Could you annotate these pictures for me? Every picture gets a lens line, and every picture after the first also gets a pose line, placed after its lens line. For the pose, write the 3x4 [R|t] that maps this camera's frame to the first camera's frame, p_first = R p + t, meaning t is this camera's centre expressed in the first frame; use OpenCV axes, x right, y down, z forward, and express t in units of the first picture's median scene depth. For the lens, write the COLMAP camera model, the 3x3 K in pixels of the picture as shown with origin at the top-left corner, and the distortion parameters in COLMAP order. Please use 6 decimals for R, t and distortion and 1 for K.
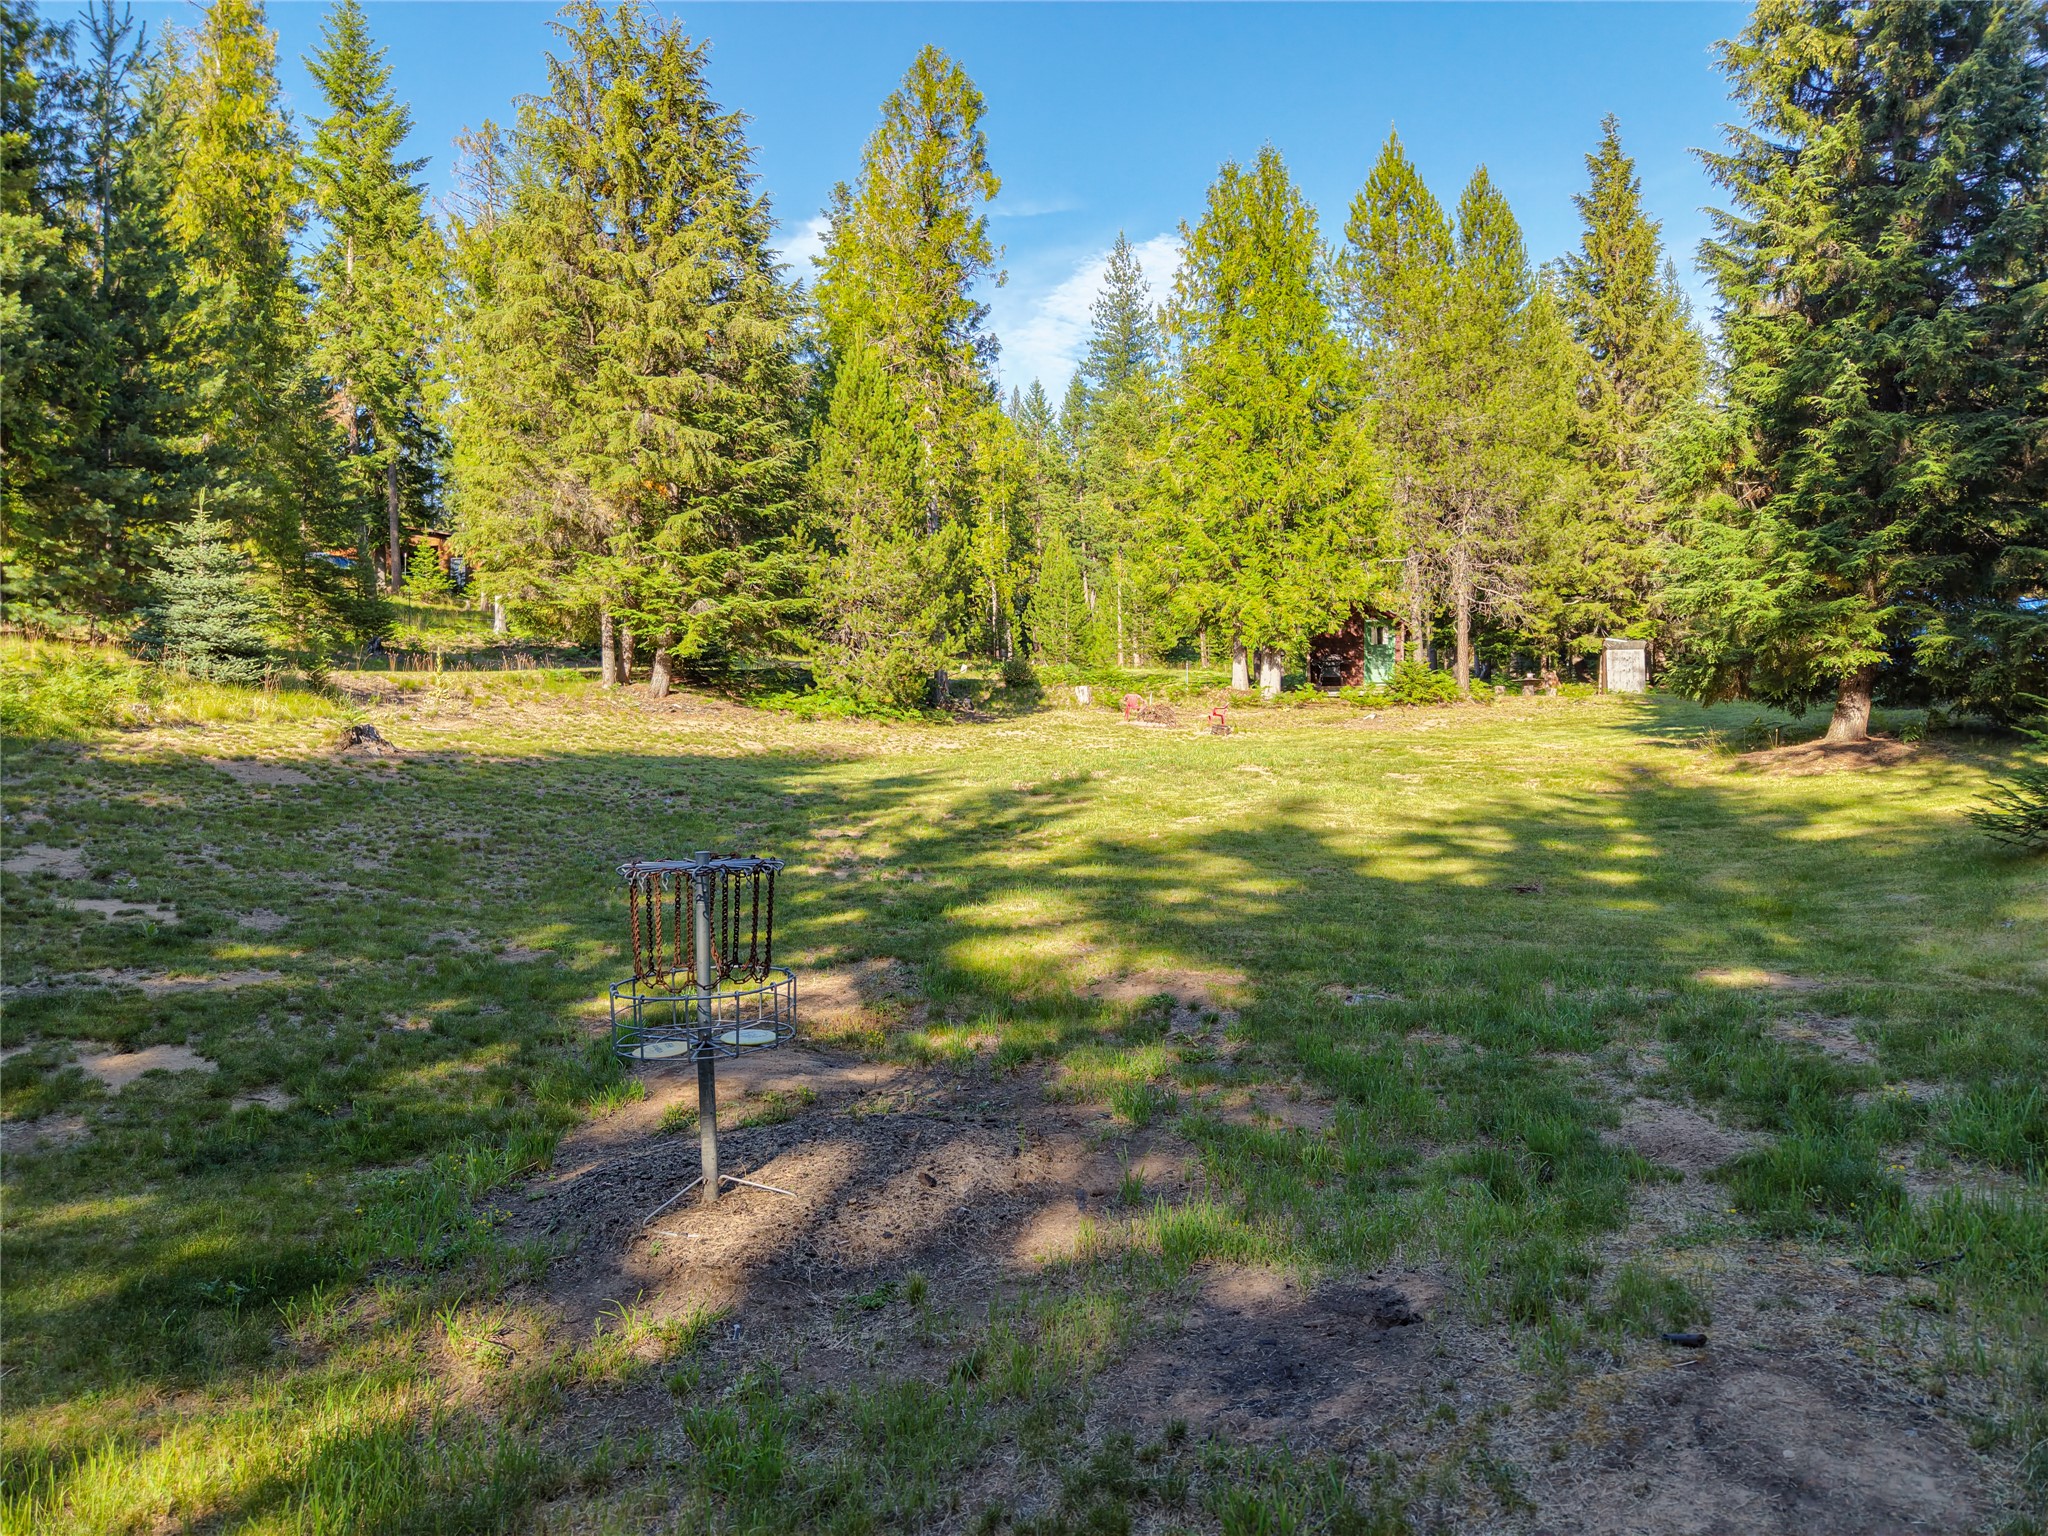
lens RADIAL K [[1353.3, 0, 968.3], [0, 1353.3, 772.6], [0, 0, 1]] dist [0.000989, -0.003064]
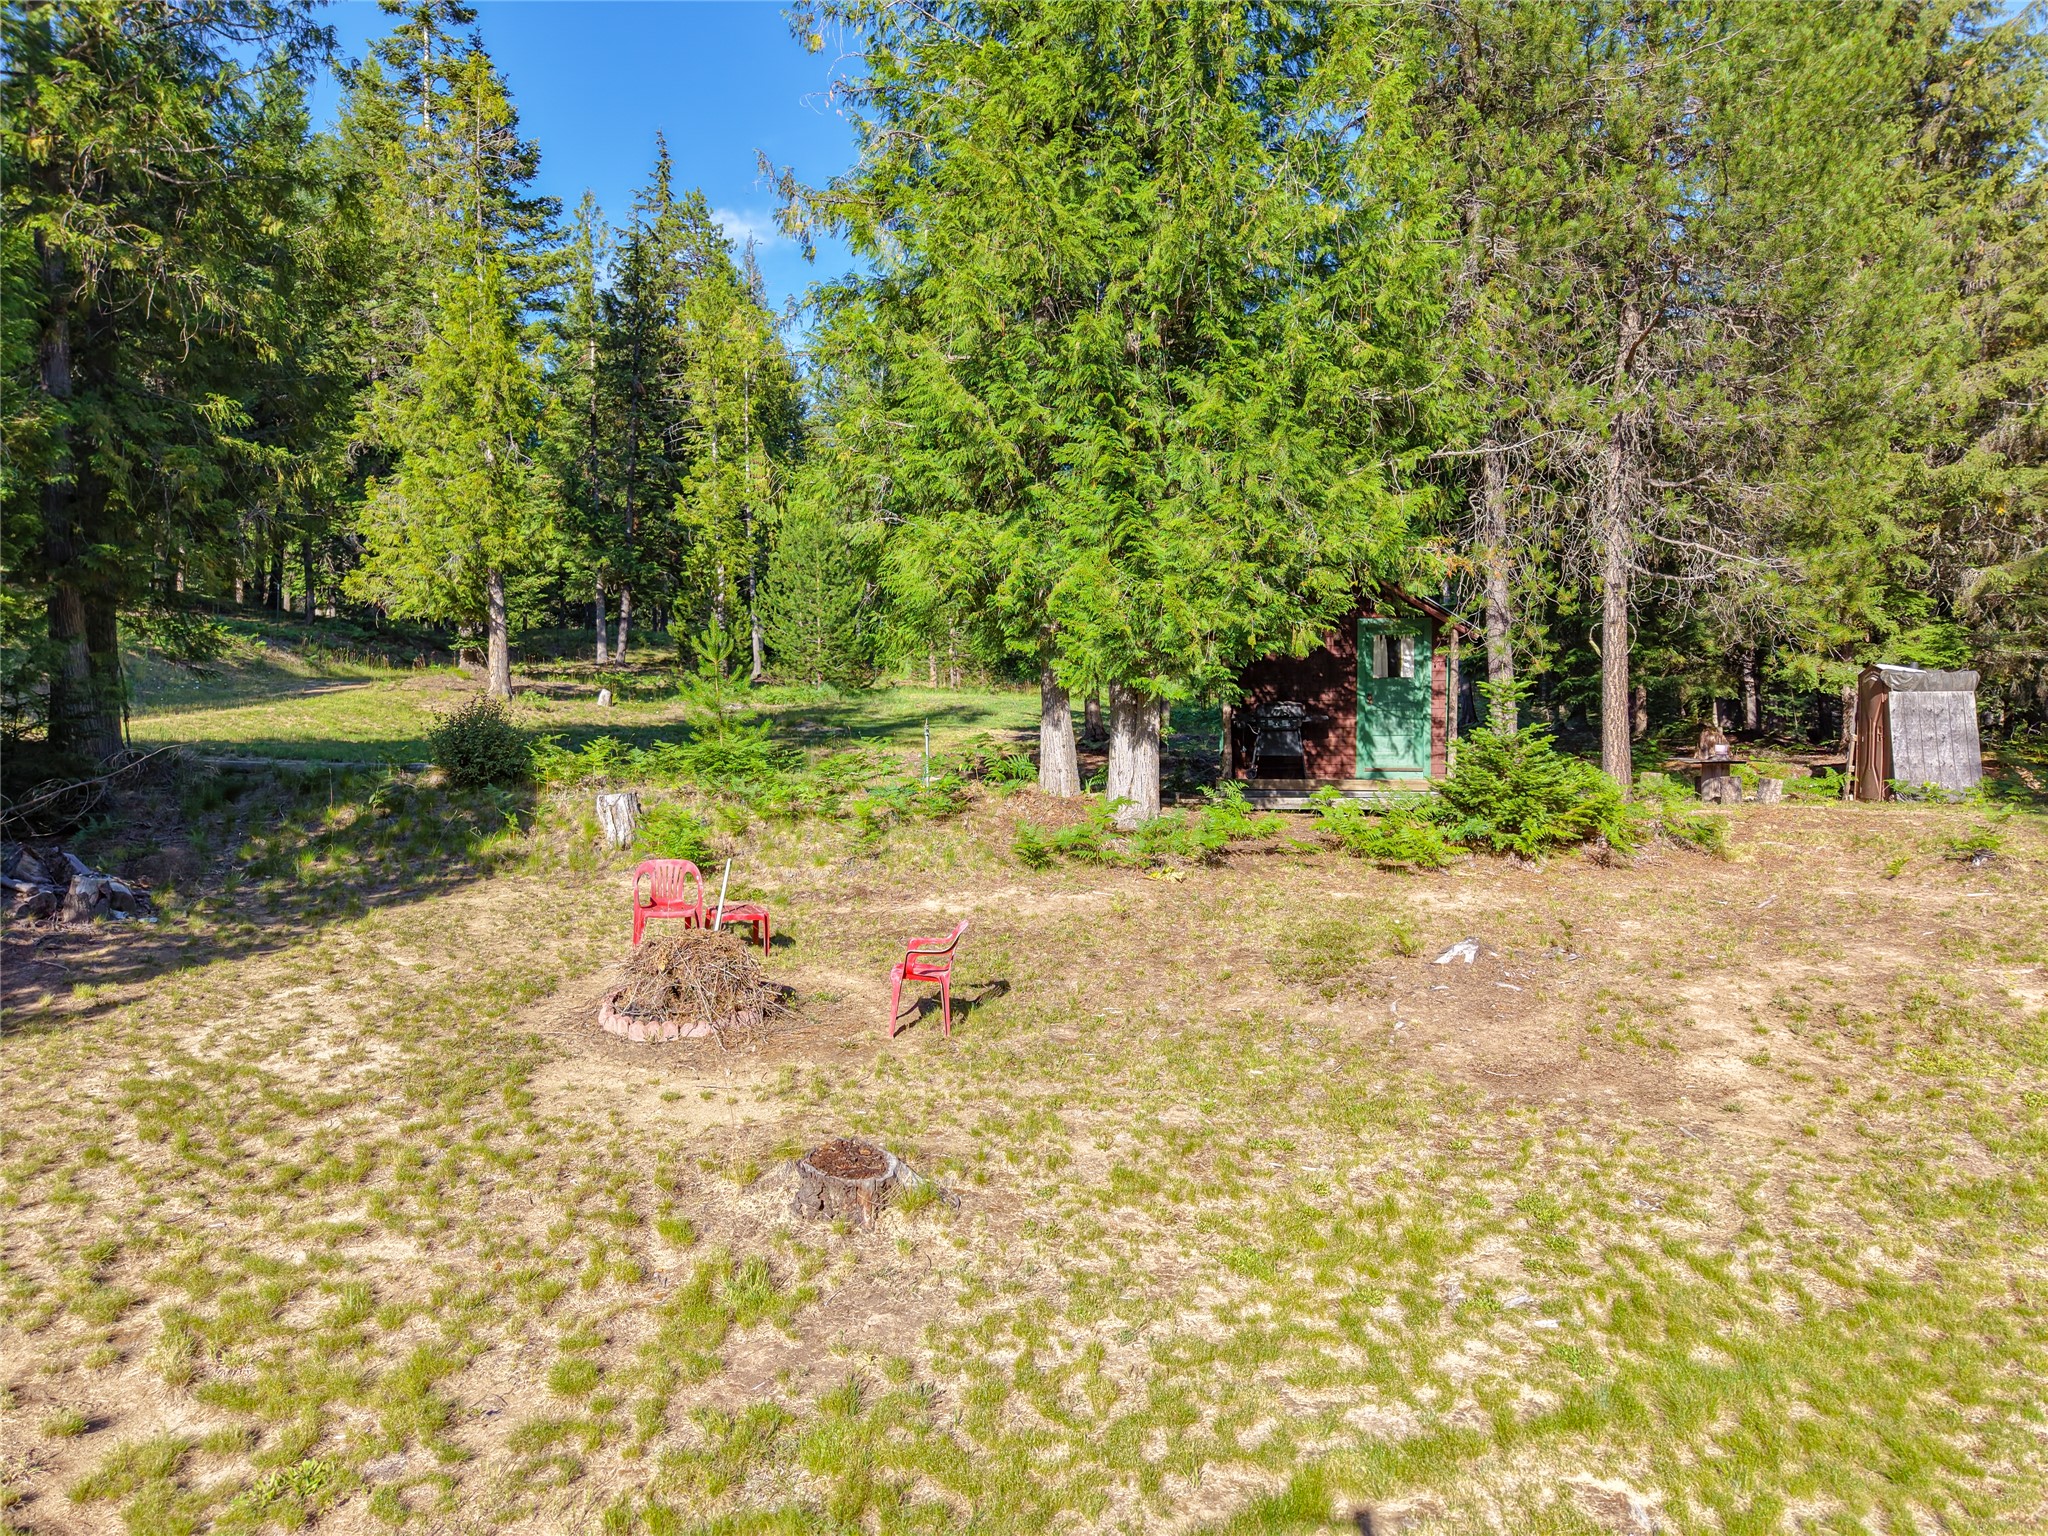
lens RADIAL K [[1353.3, 0, 1025.1], [0, 1353.3, 767.1], [0, 0, 1]] dist [0.000989, -0.003064]
pose [[0.992401, -0.004660, 0.122961, 0.148490], [0.004516, 0.999989, 0.001446, -0.072340], [-0.122967, -0.000879, 0.992410, 0.637084]]
